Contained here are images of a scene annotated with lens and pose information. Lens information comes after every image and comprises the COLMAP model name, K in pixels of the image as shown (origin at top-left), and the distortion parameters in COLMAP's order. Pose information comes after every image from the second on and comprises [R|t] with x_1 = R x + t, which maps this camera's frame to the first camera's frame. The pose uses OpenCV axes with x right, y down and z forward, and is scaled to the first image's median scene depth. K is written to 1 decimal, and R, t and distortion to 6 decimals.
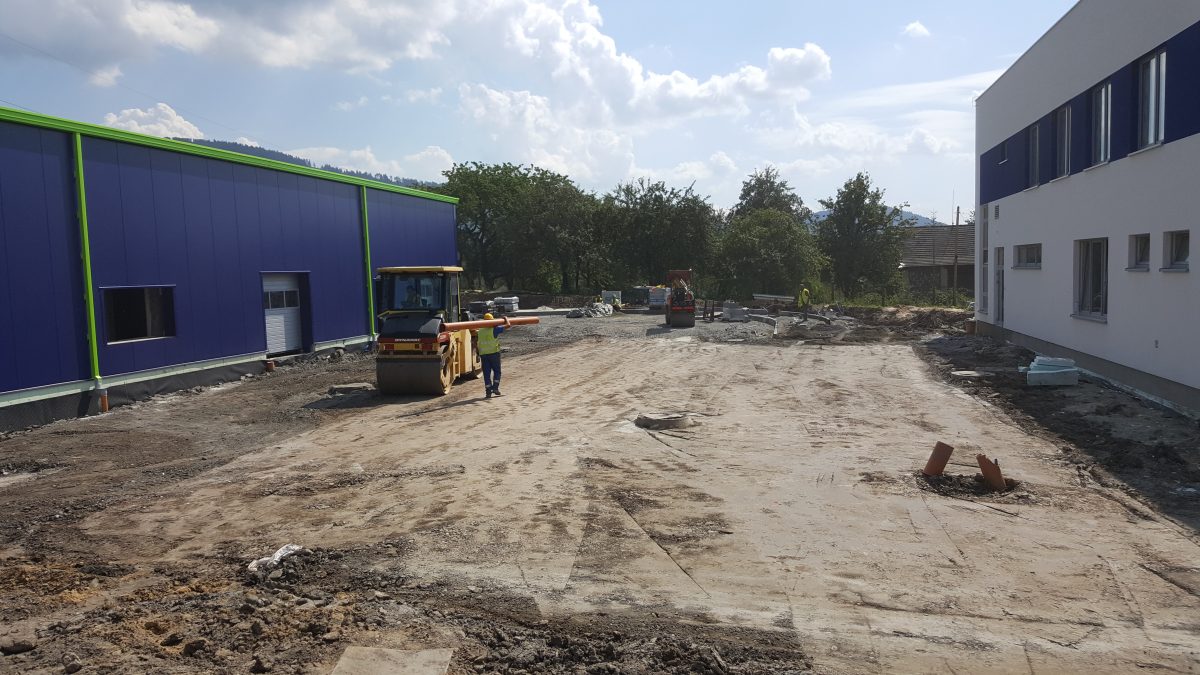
lens RADIAL K [[978.1, 0, 600.8], [0, 978.1, 306.1], [0, 0, 1]] dist [0.084931, -0.002515]
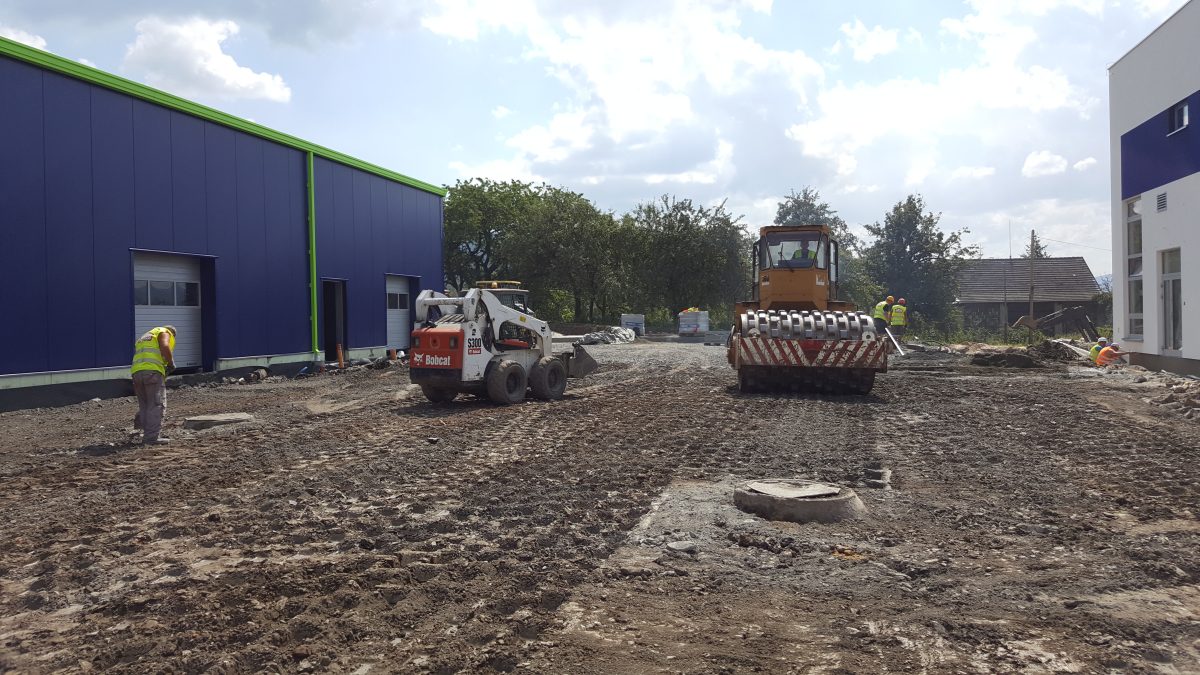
lens RADIAL K [[978.1, 0, 600.8], [0, 978.1, 306.1], [0, 0, 1]] dist [0.084931, -0.002515]
pose [[0.999748, 0.018959, -0.012044, -0.004540], [-0.019480, 0.998808, -0.044755, 0.010035], [0.011182, 0.044978, 0.998925, 0.112224]]
